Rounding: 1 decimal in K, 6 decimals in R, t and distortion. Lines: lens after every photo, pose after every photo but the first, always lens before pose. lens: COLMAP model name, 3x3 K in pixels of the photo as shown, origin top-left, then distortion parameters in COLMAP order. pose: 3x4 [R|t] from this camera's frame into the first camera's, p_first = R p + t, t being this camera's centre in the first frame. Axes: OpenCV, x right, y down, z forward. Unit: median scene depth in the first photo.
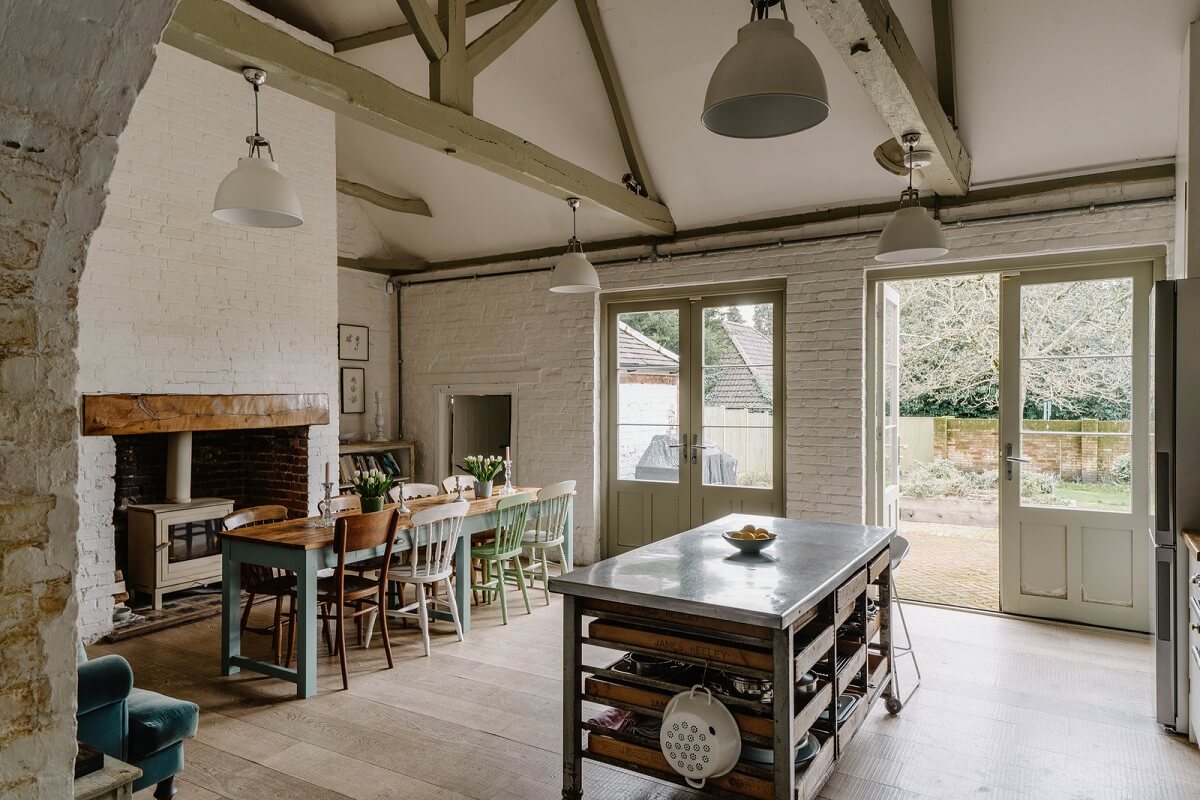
lens RADIAL K [[770.3, 0, 631.7], [0, 770.3, 404.1], [0, 0, 1]] dist [0.023829, -0.002113]
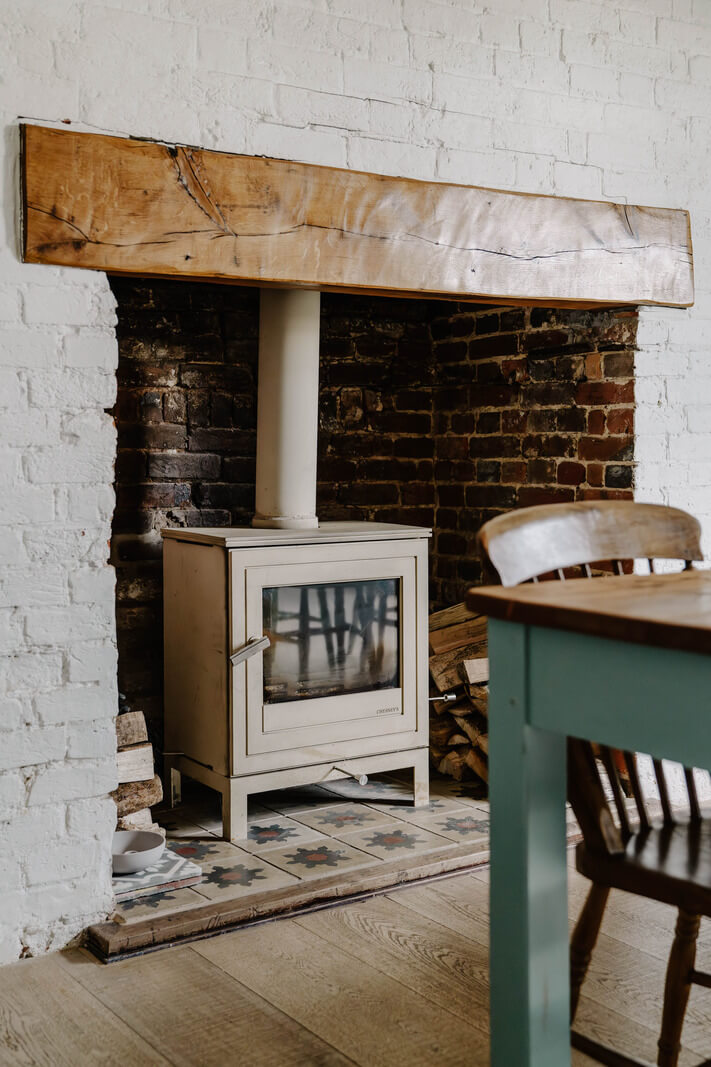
lens RADIAL K [[1232.4, 0, 352.5], [0, 1232.4, 531.5], [0, 0, 1]] dist [0.081316, 0.000000]
pose [[0.898809, 0.021015, -0.437836, -0.339577], [-0.001689, 0.999009, 0.044482, 0.110775], [0.438337, -0.039241, 0.897954, 0.557924]]
